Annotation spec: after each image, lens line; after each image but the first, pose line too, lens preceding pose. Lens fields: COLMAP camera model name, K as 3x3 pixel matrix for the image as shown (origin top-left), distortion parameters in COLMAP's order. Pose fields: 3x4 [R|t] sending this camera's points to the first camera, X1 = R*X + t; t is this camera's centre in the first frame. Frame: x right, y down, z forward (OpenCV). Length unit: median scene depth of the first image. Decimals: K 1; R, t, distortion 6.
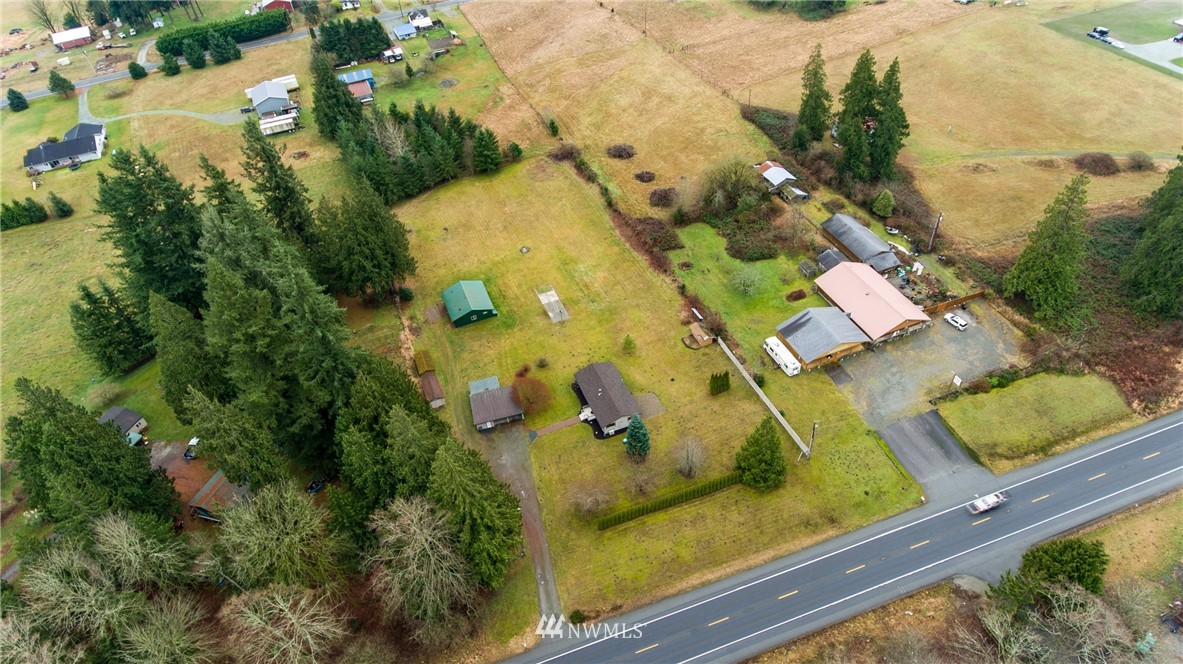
lens RADIAL K [[694.7, 0, 589.3], [0, 694.7, 326.3], [0, 0, 1]] dist [0.008332, -0.005413]
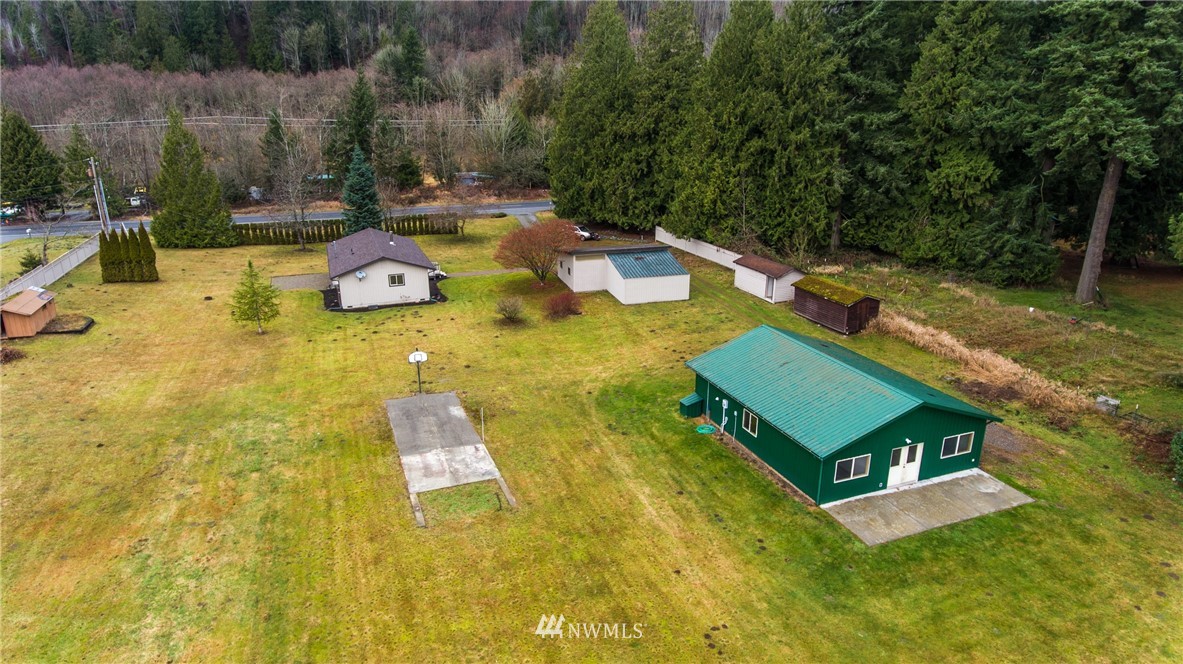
lens RADIAL K [[694.7, 0, 589.3], [0, 694.7, 326.3], [0, 0, 1]] dist [0.008332, -0.005413]
pose [[-0.997237, 0.068152, 0.029556, -0.104673], [0.059405, 0.492745, 0.868144, -0.228072], [0.044602, 0.867501, -0.495432, 1.040039]]
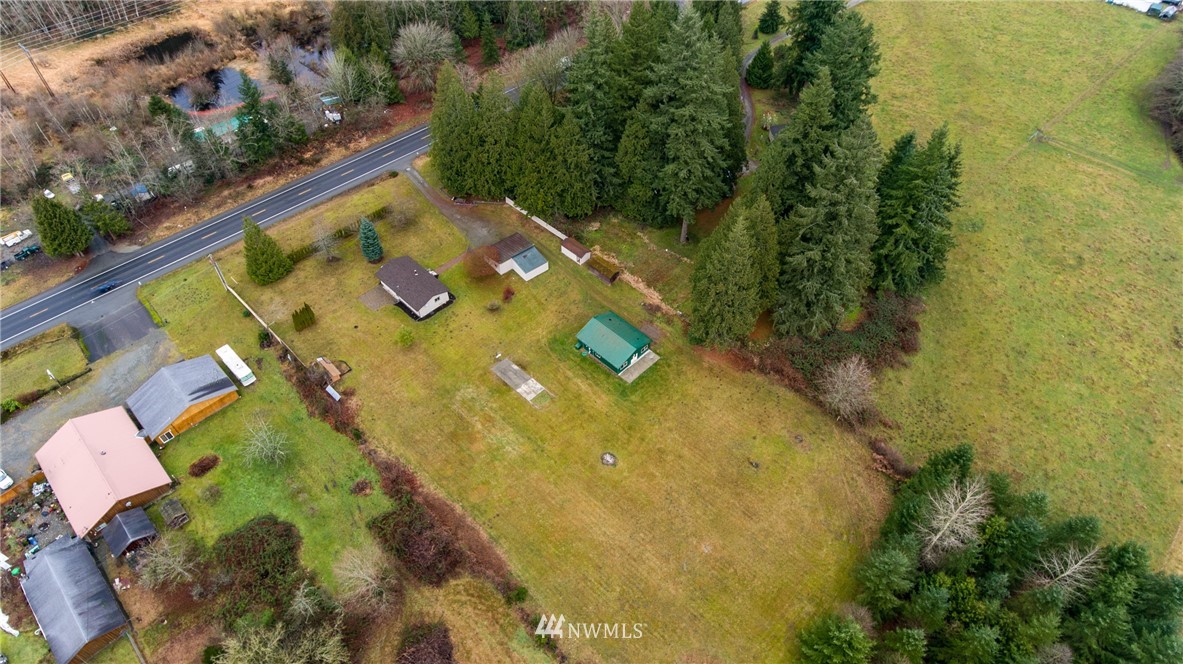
lens RADIAL K [[694.7, 0, 589.3], [0, 694.7, 326.3], [0, 0, 1]] dist [0.008332, -0.005413]
pose [[-0.912285, 0.347619, -0.216558, 0.026184], [-0.224857, 0.016819, 0.974247, -0.807259], [0.342308, 0.937485, 0.062821, 0.884092]]
